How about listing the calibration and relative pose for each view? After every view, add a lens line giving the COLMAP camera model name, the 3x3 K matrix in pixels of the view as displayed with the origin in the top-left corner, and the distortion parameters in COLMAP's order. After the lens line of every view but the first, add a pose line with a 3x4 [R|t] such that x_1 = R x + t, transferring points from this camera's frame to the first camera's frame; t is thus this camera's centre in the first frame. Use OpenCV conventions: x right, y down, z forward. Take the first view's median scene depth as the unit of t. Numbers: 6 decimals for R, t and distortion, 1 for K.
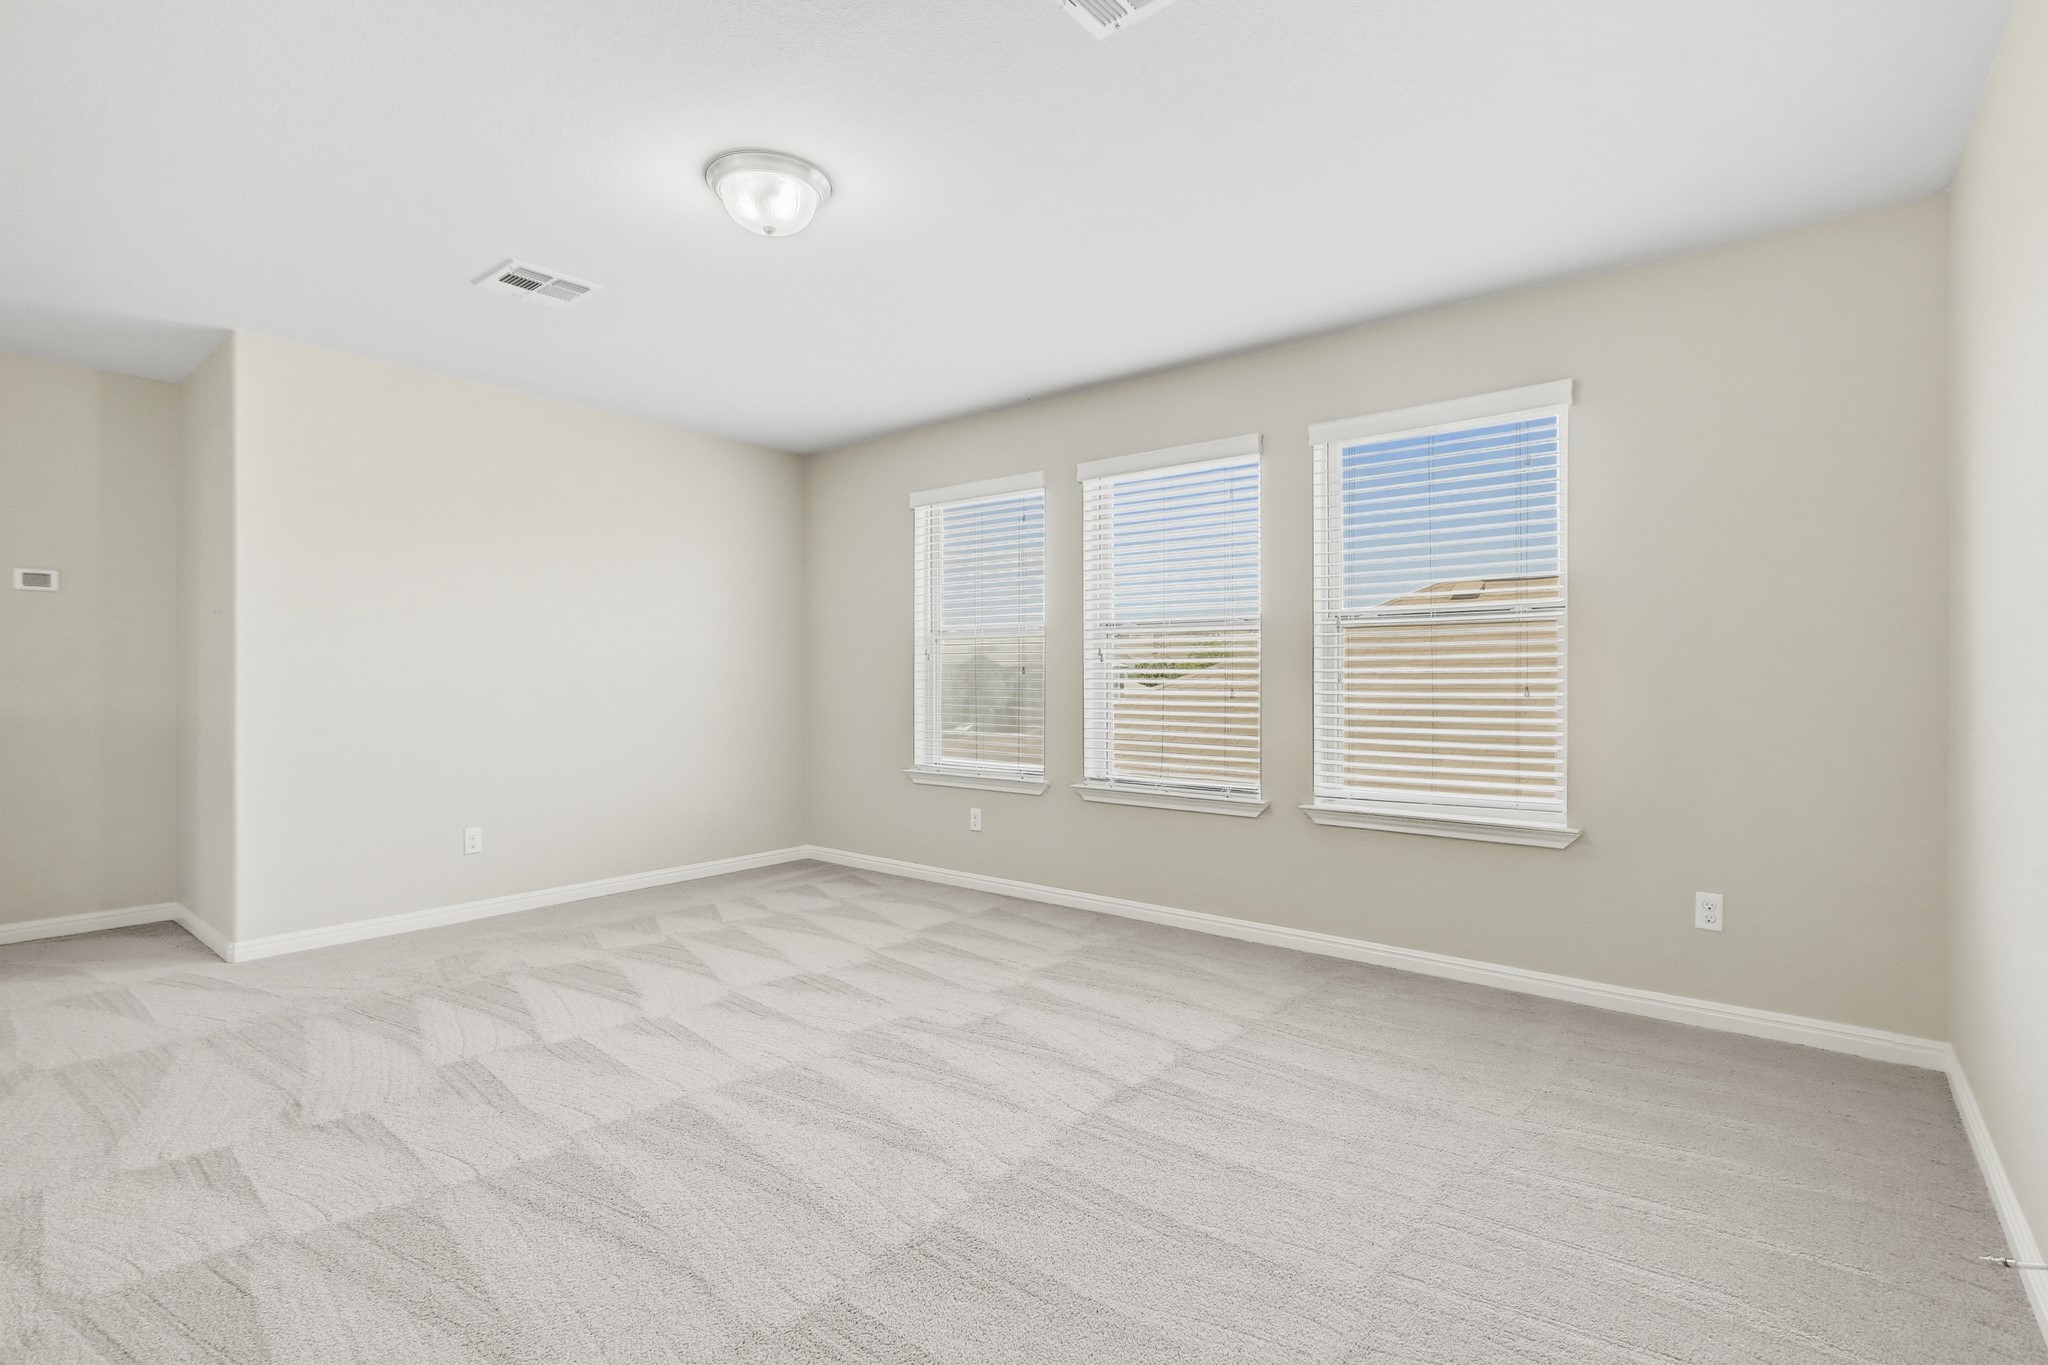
lens RADIAL K [[957.4, 0, 1023.5], [0, 957.4, 677.3], [0, 0, 1]] dist [0.001911, 0.000472]
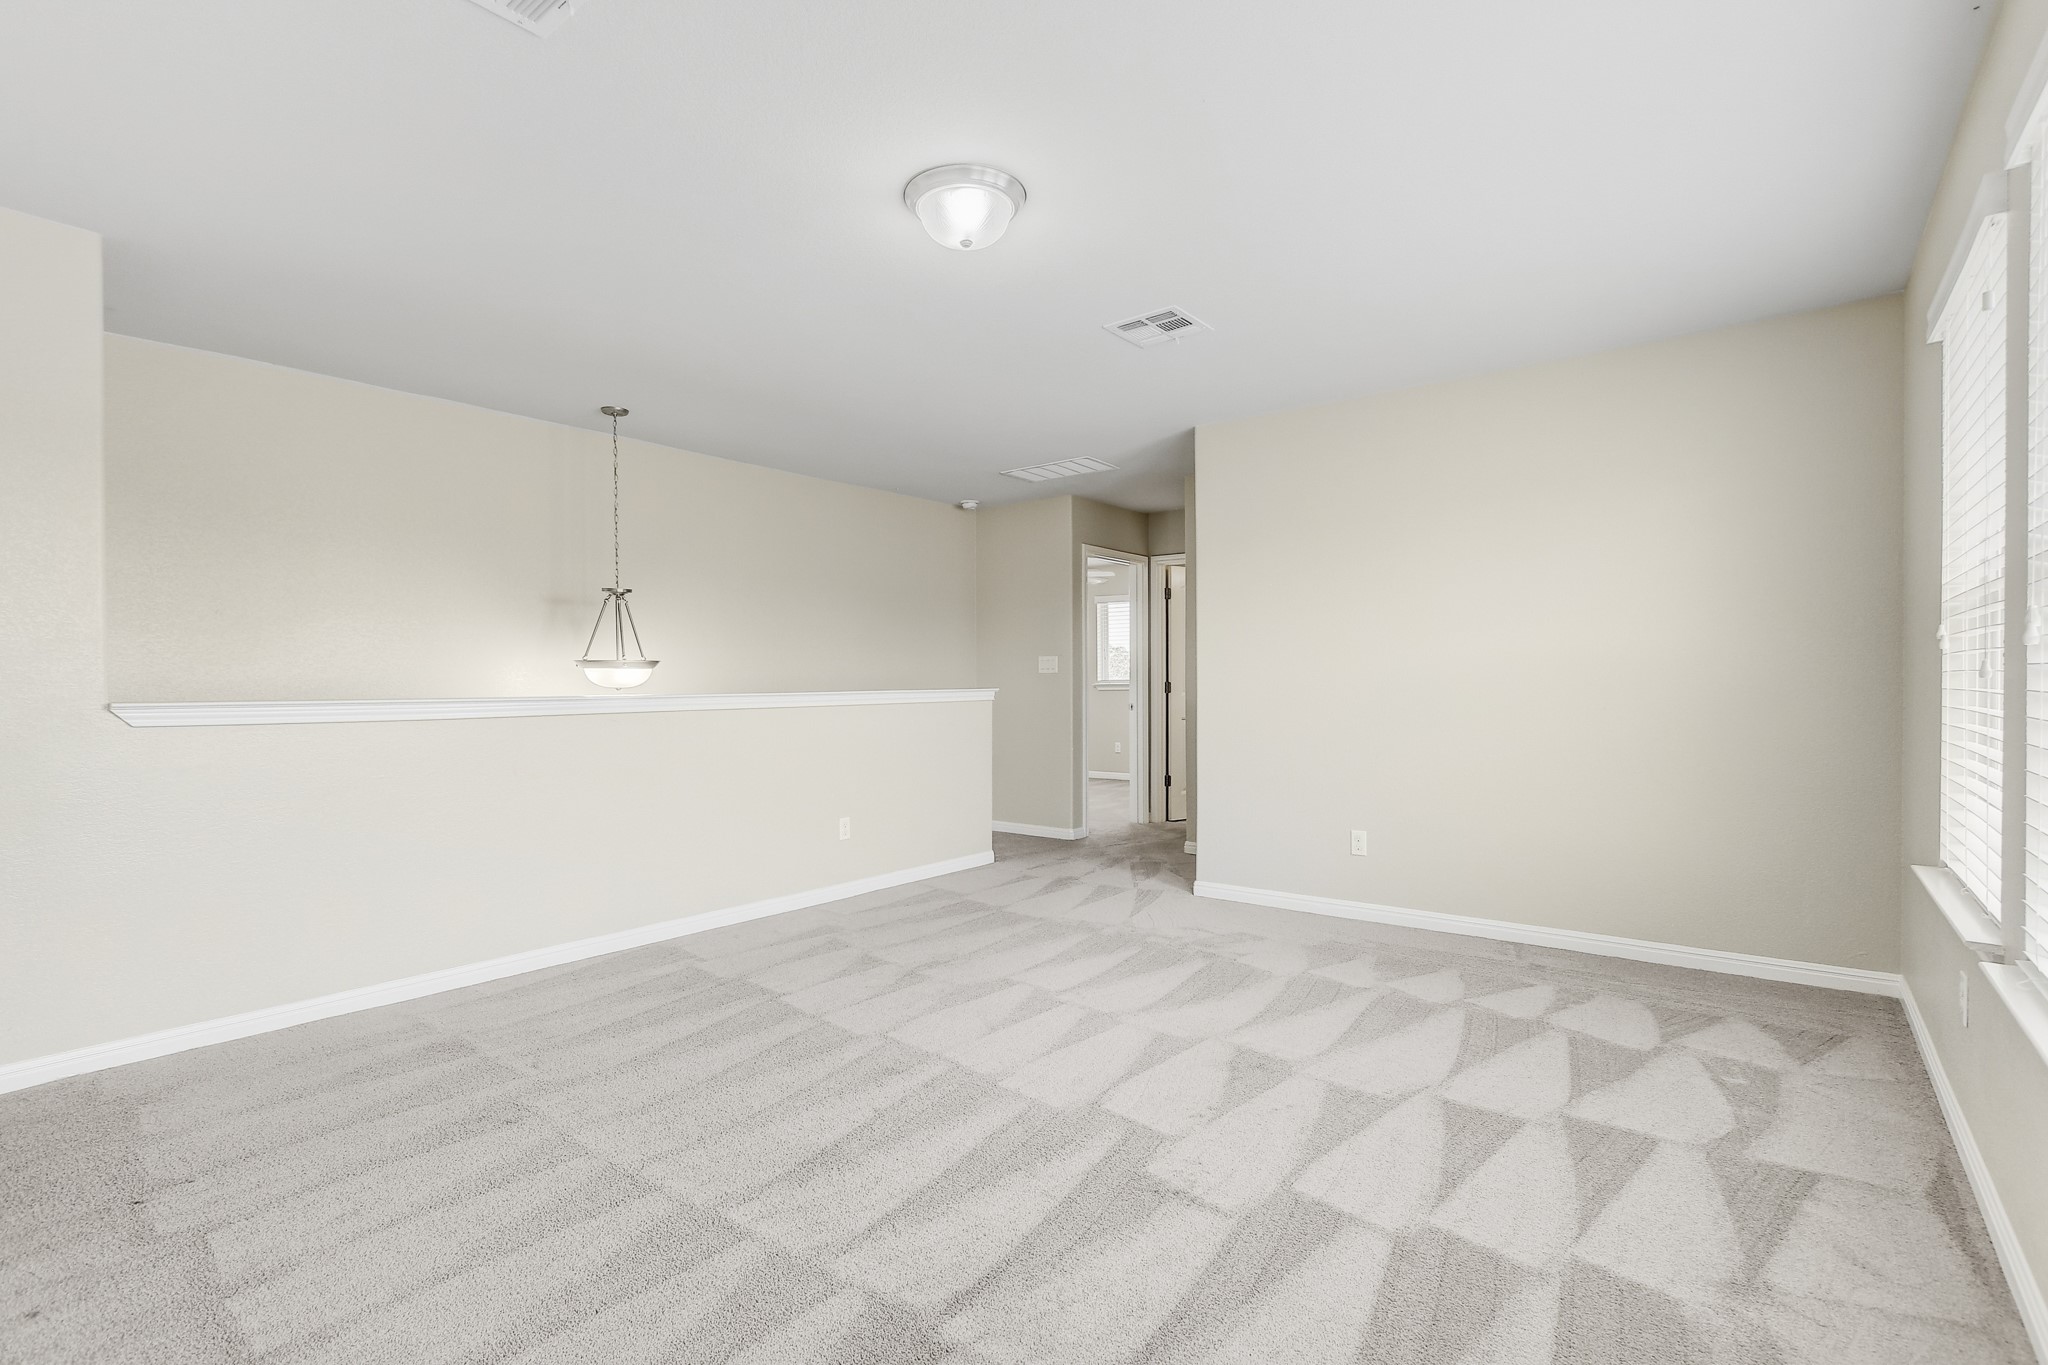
lens RADIAL K [[957.4, 0, 1024.6], [0, 957.4, 688.3], [0, 0, 1]] dist [0.001911, 0.000472]
pose [[0.024143, -0.000867, -0.999708, 0.583301], [-0.003775, 0.999992, -0.000958, 0.011189], [0.999701, 0.003797, 0.024139, 0.834009]]
